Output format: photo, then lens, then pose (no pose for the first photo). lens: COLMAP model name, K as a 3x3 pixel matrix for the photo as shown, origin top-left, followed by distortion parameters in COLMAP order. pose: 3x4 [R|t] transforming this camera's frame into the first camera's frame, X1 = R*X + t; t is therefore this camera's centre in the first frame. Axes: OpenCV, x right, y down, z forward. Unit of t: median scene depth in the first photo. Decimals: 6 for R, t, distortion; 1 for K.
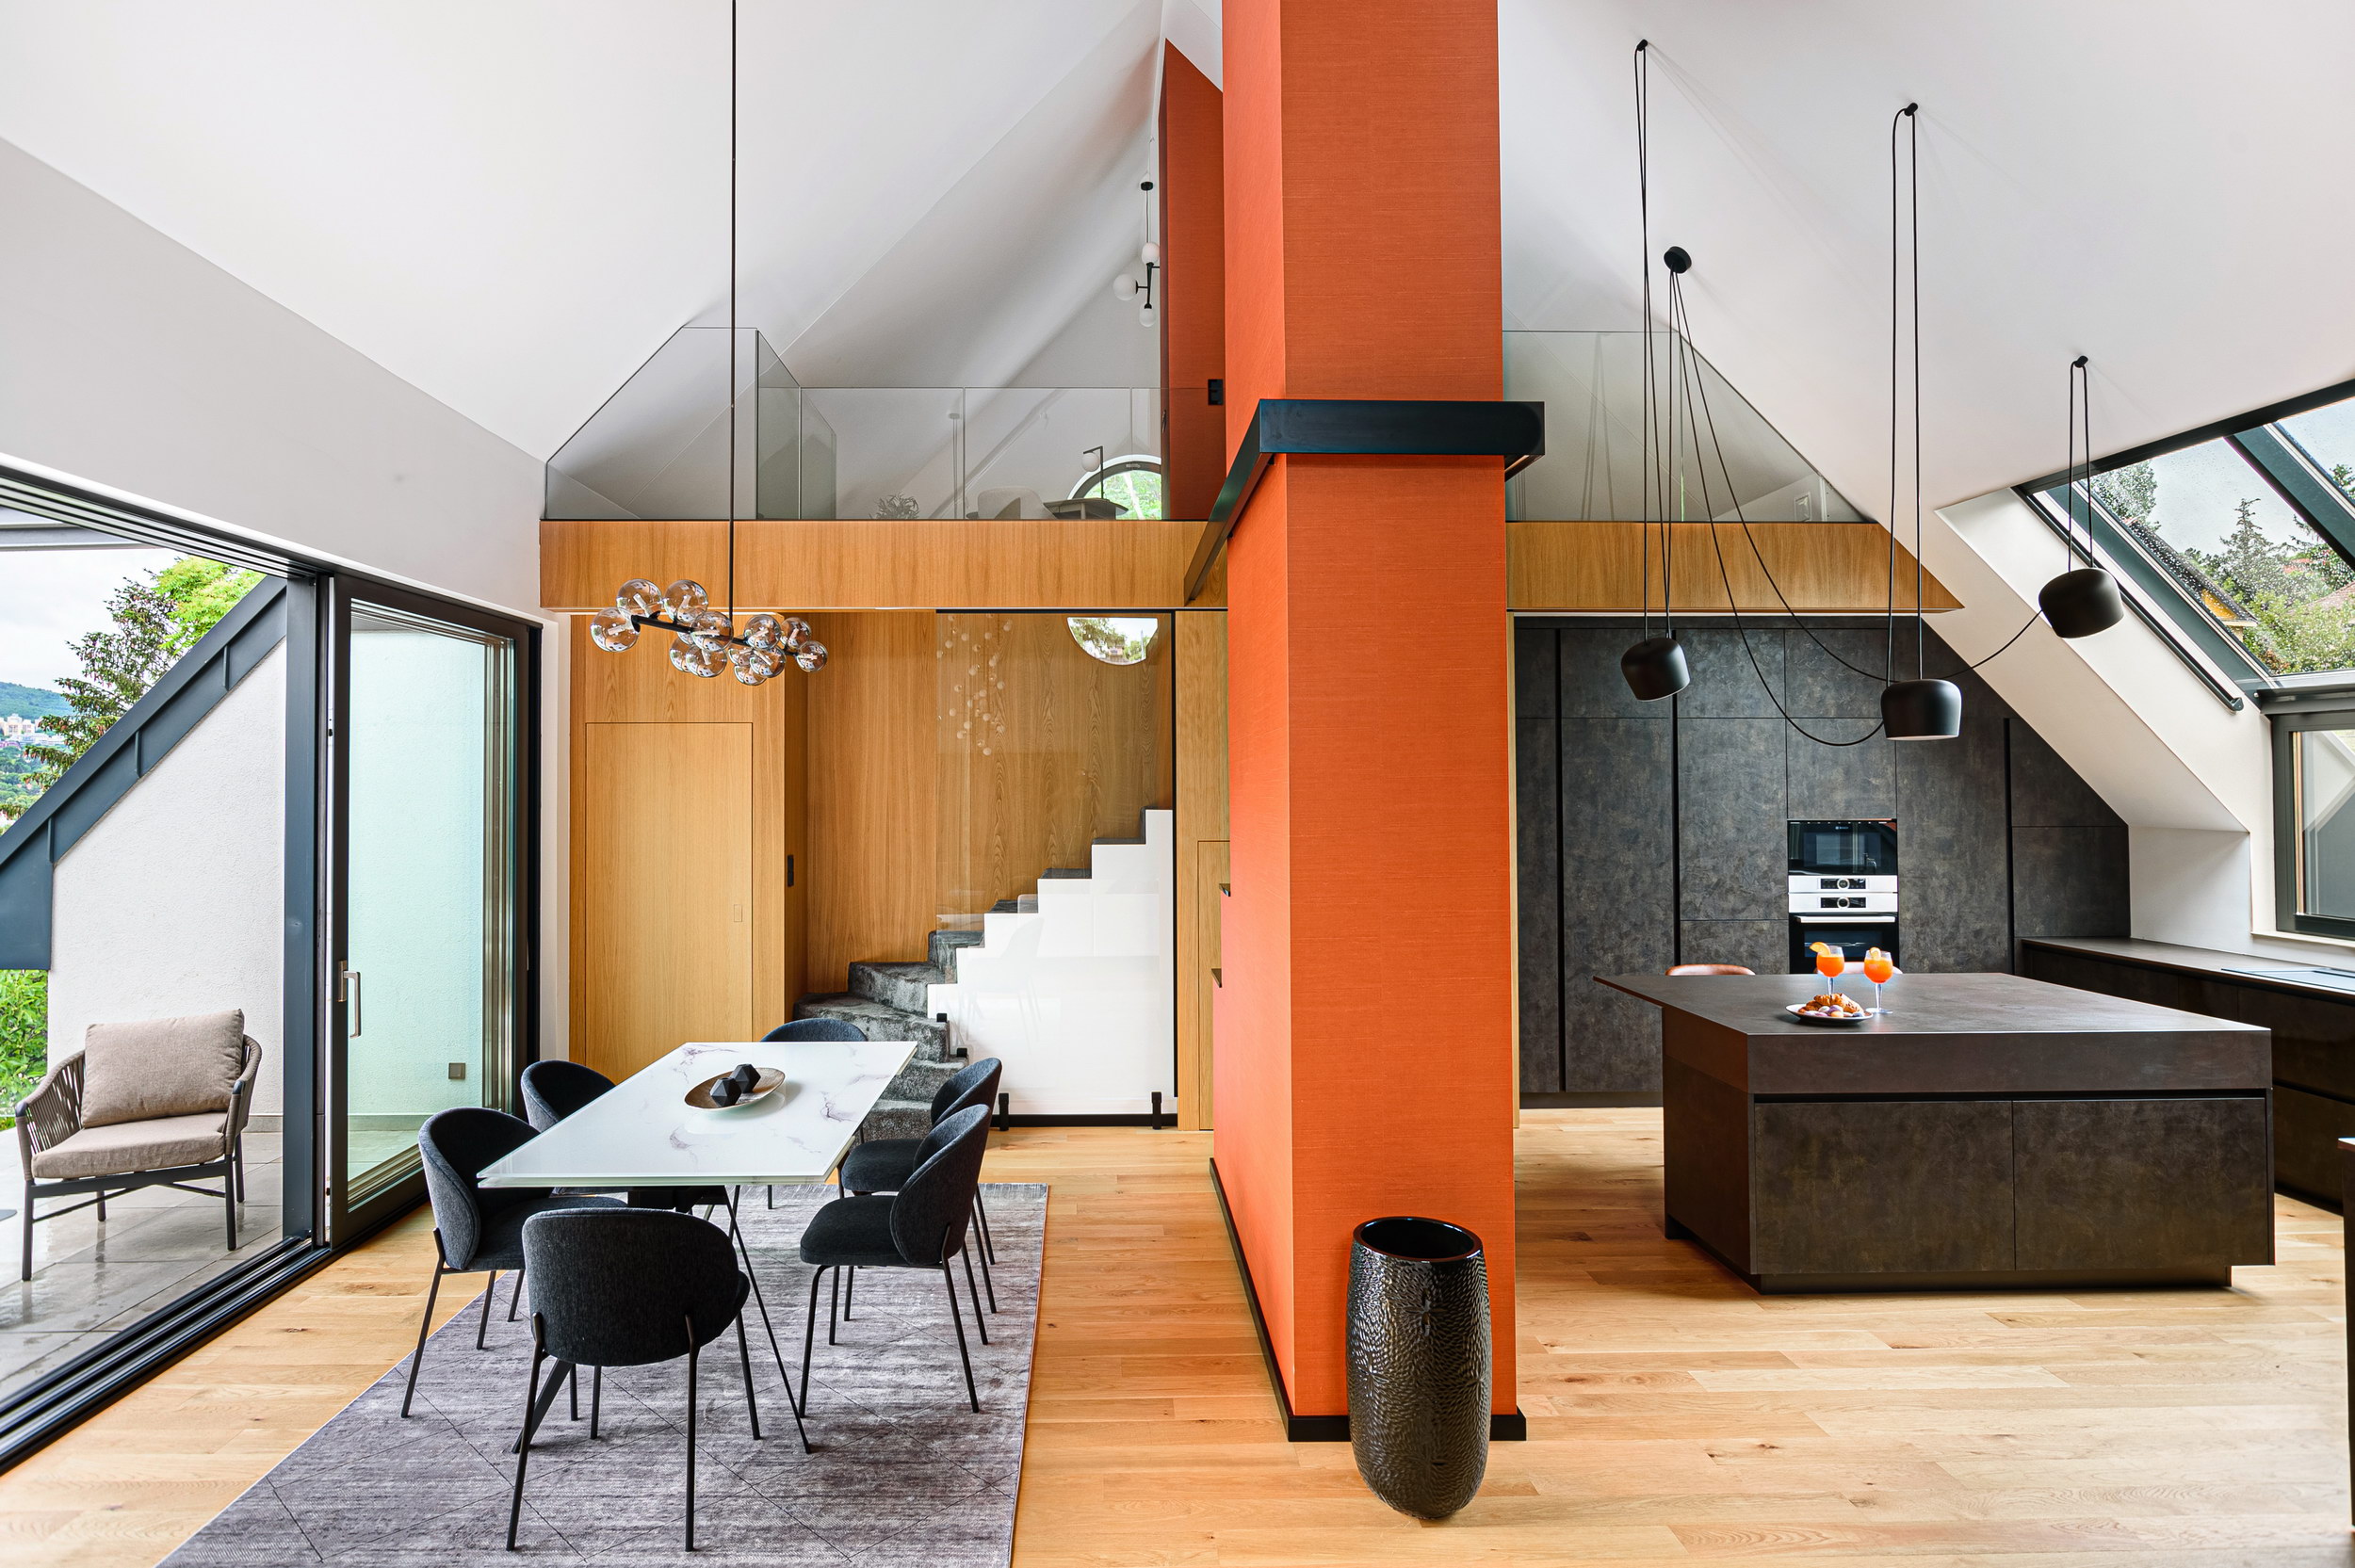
lens RADIAL K [[1268.5, 0, 1177.5], [0, 1268.5, 784.0], [0, 0, 1]] dist [-0.004294, -0.000045]
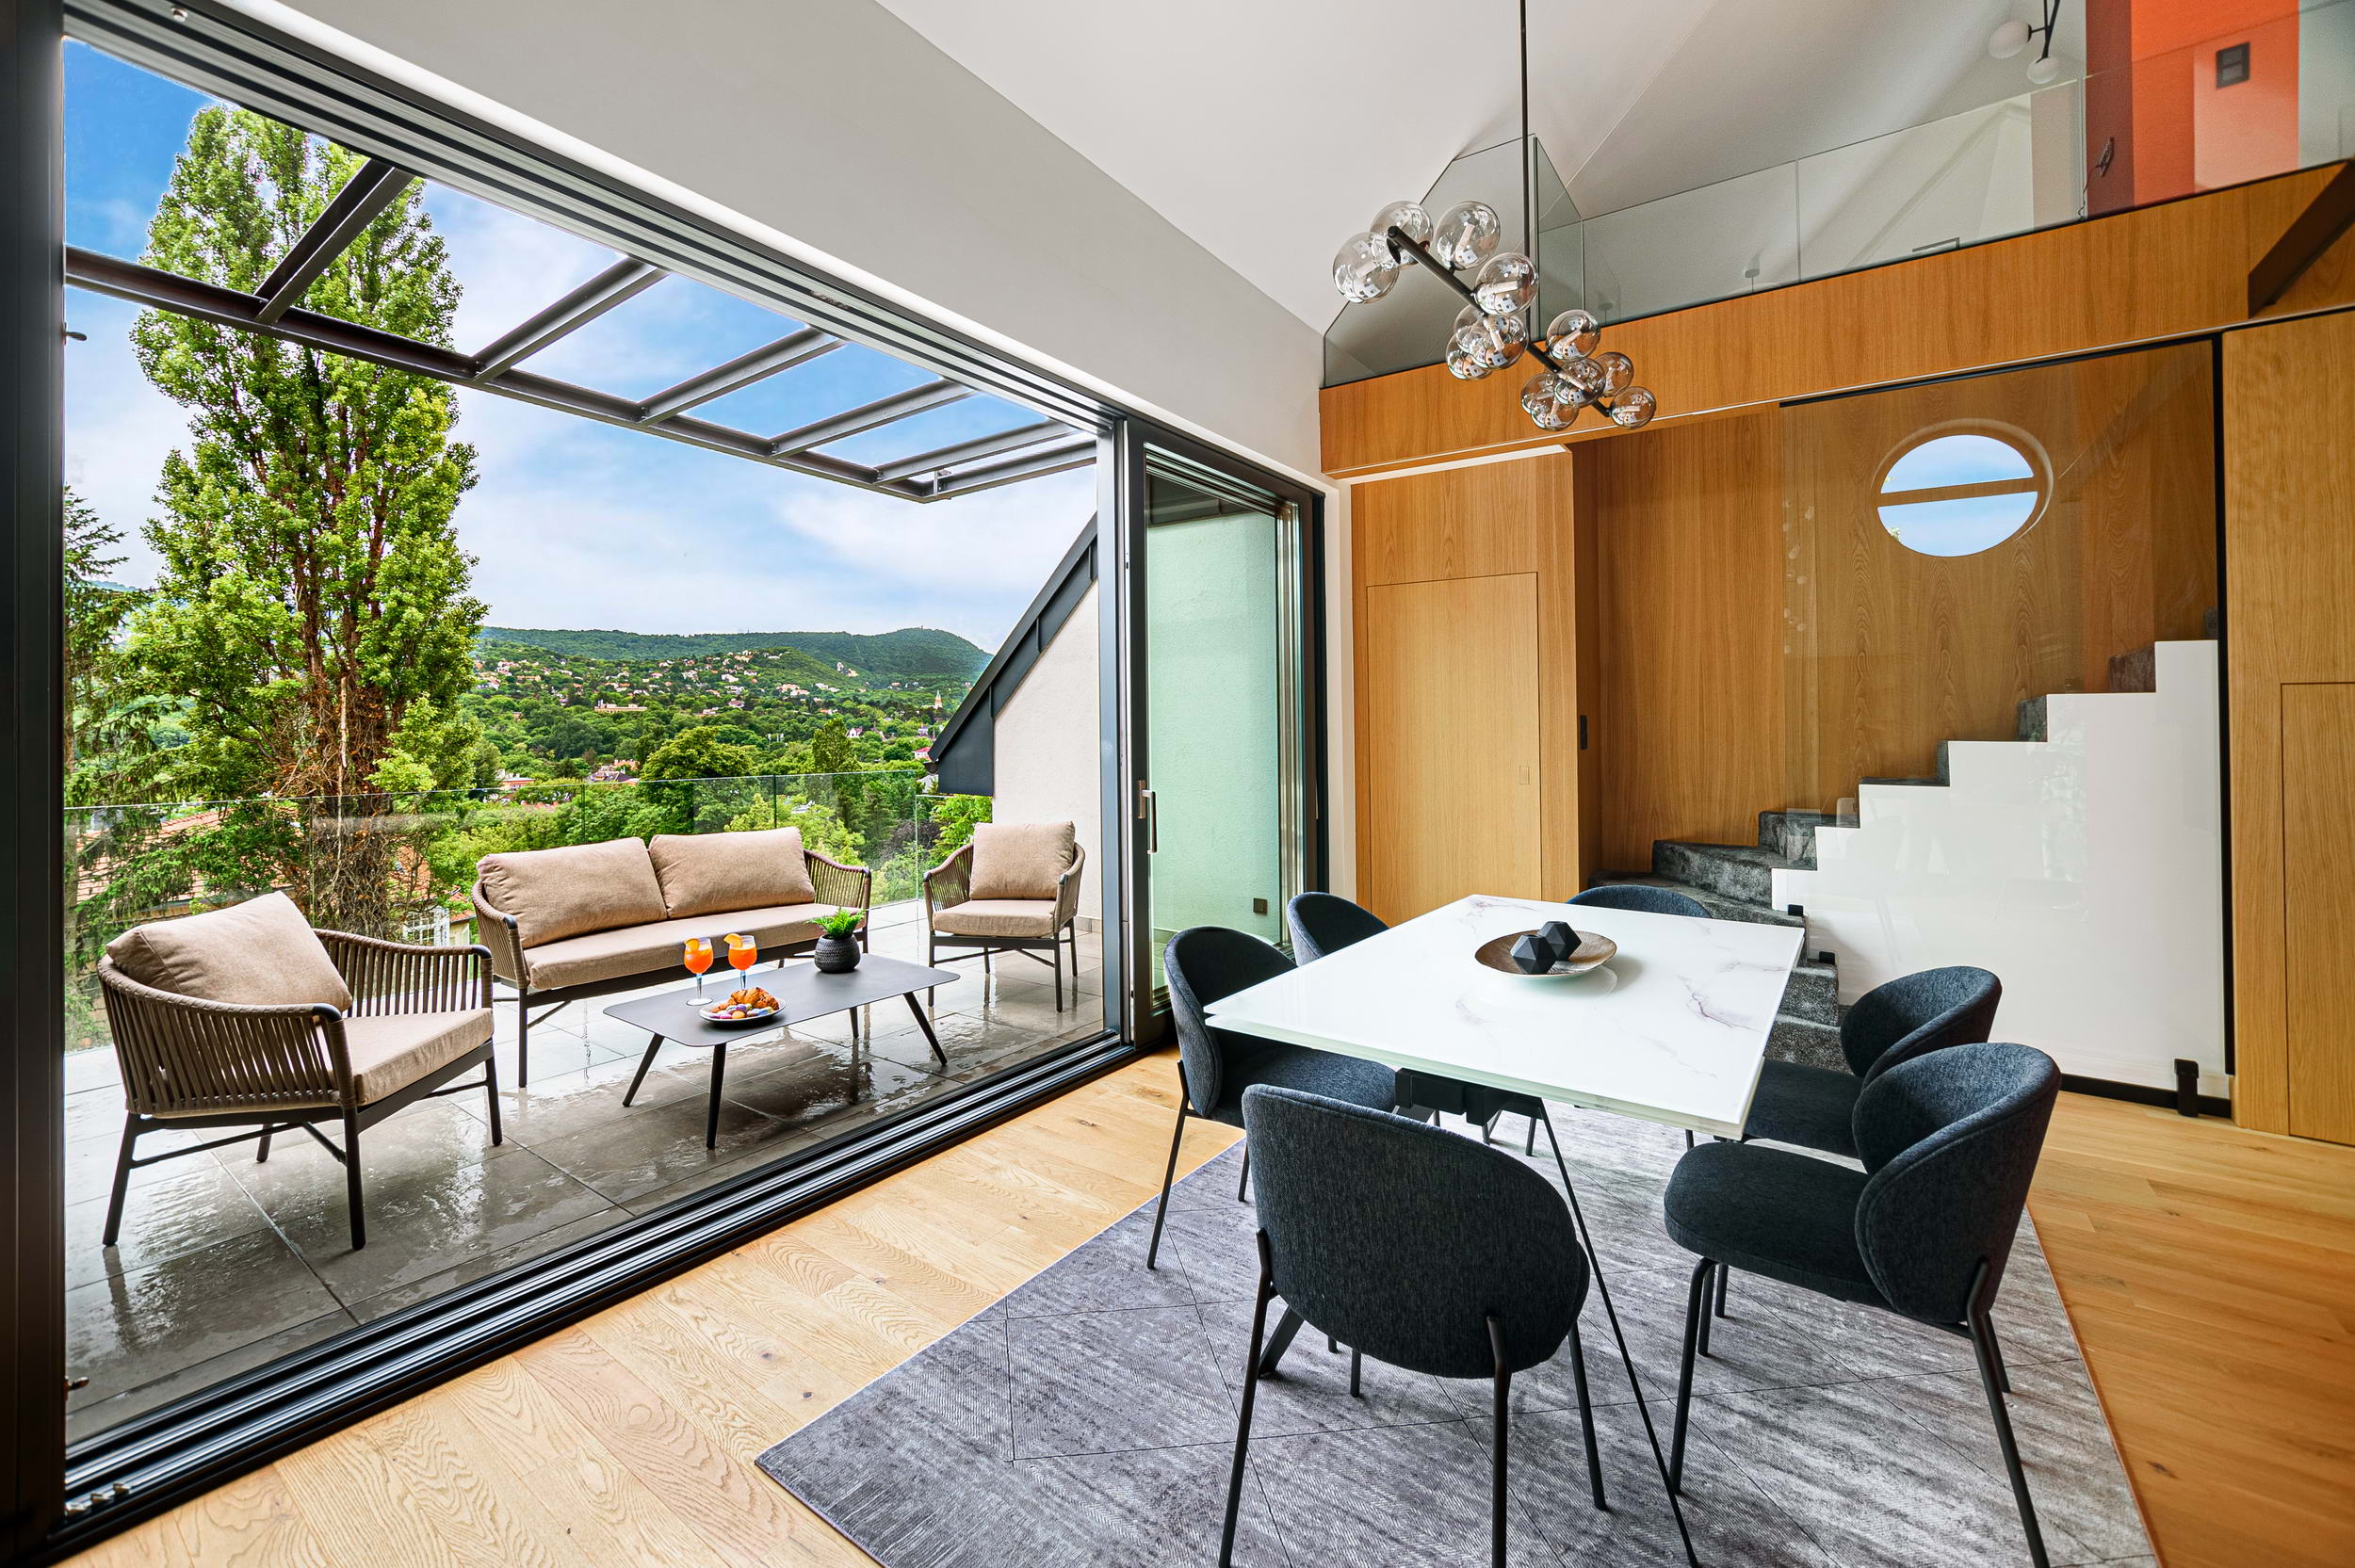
lens RADIAL K [[882.8, 0, 1067.0], [0, 882.8, 761.6], [0, 0, 1]] dist [-0.008050, 0.000353]
pose [[0.702630, -0.007762, -0.711513, -0.151588], [0.019737, 0.999768, 0.008584, 0.101330], [0.711281, -0.020074, 0.702621, 0.377934]]
